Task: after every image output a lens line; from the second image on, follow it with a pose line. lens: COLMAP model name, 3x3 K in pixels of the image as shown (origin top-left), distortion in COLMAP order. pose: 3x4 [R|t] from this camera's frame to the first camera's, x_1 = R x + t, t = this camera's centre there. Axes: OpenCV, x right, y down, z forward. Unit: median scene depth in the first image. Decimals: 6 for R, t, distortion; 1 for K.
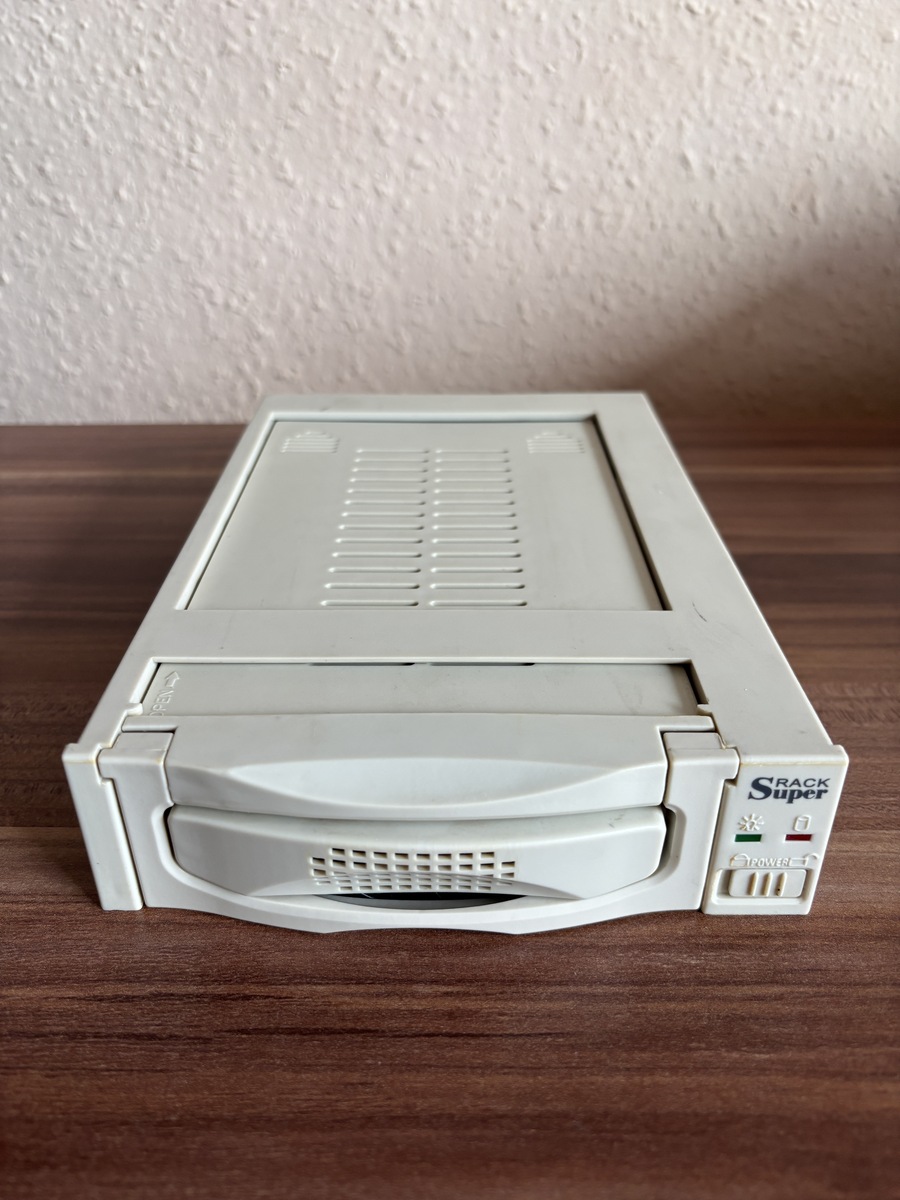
lens RADIAL K [[901.1, 0, 447.3], [0, 901.1, 591.9], [0, 0, 1]] dist [0.011075, -0.032437]
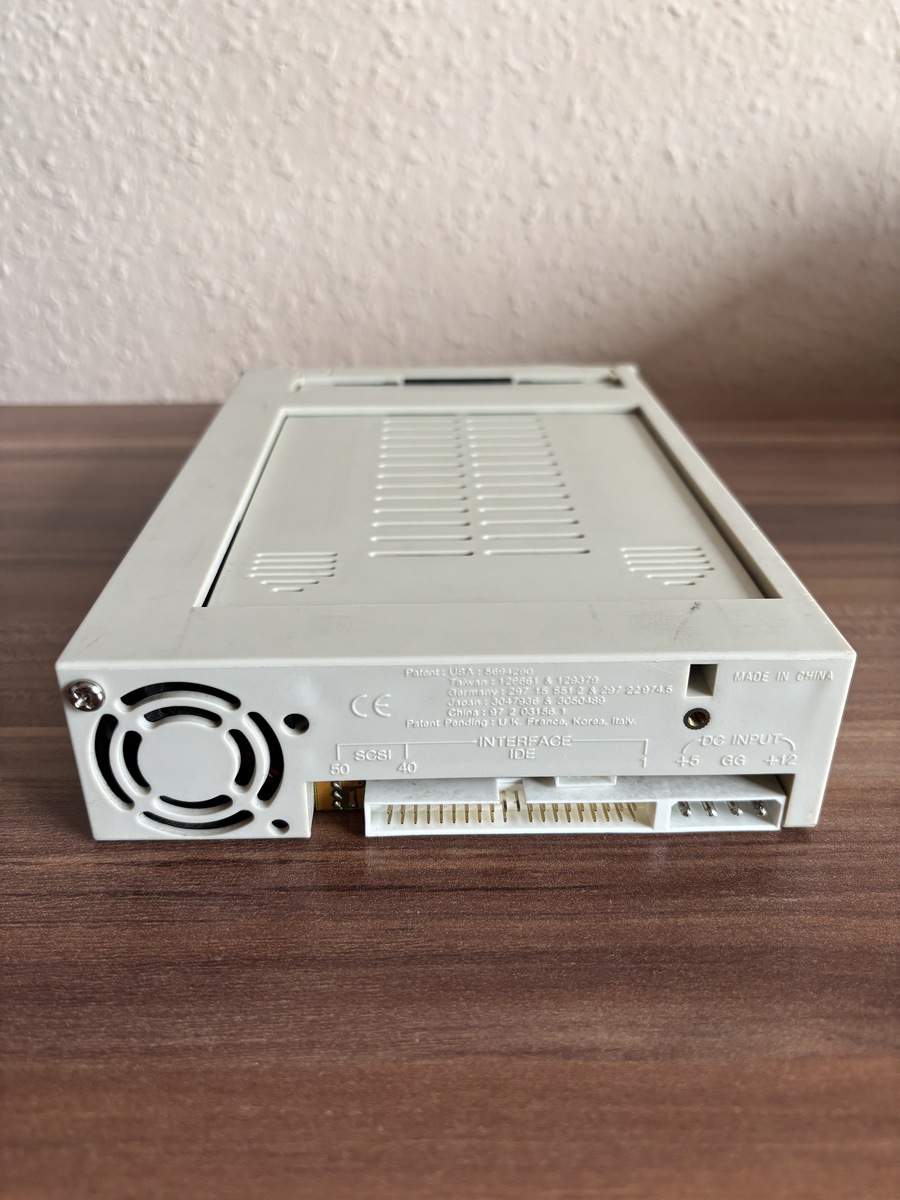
lens RADIAL K [[901.1, 0, 446.0], [0, 901.1, 601.3], [0, 0, 1]] dist [0.011075, -0.032437]
pose [[0.999642, -0.006198, 0.026032, -0.024685], [0.007317, 0.999044, -0.043110, 0.078065], [-0.025740, 0.043285, 0.998731, -0.011887]]
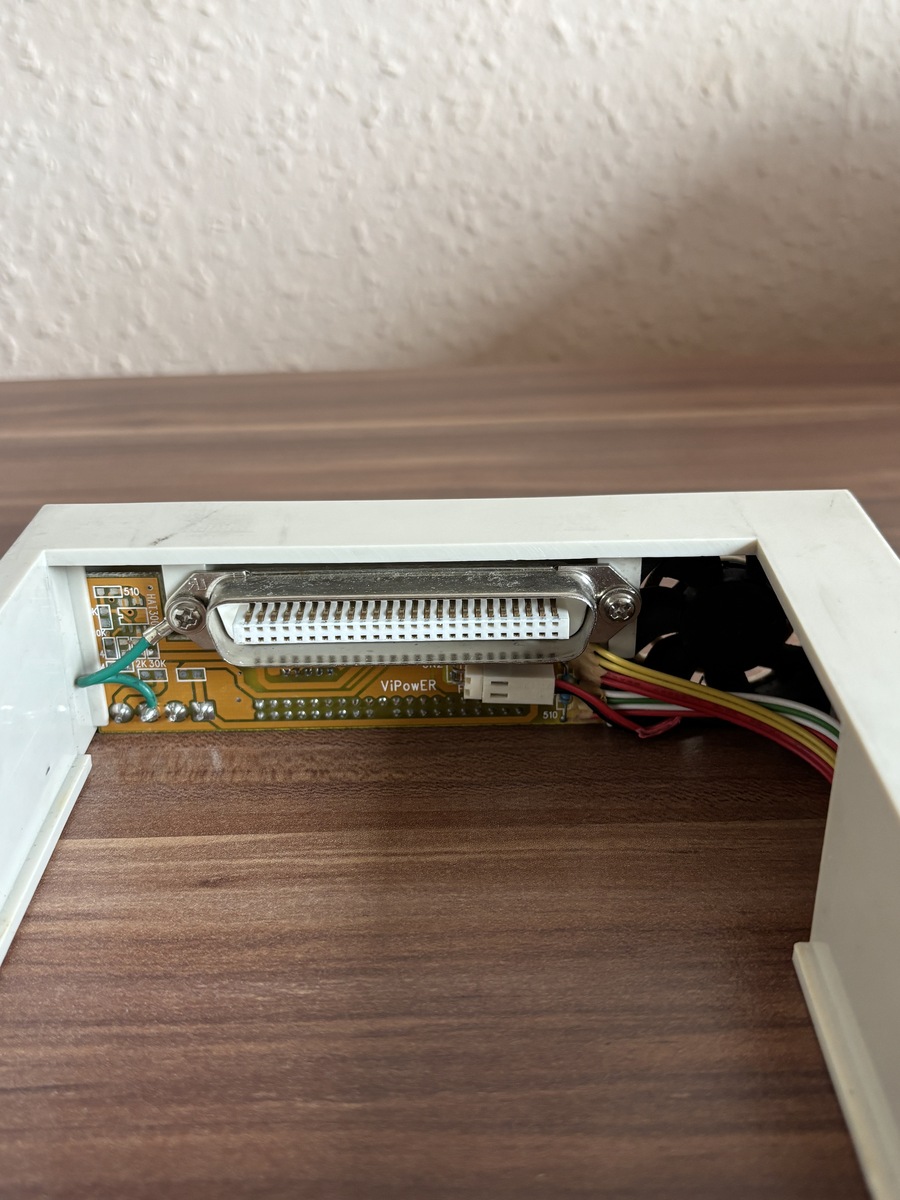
lens RADIAL K [[1226.0, 0, 455.2], [0, 1226.0, 600.6], [0, 0, 1]] dist [-0.018533, 0.000000]
pose [[0.999613, -0.025198, 0.011812, 0.154399], [0.026018, 0.996811, -0.075437, 0.073351], [-0.009873, 0.075715, 0.997081, 0.013755]]
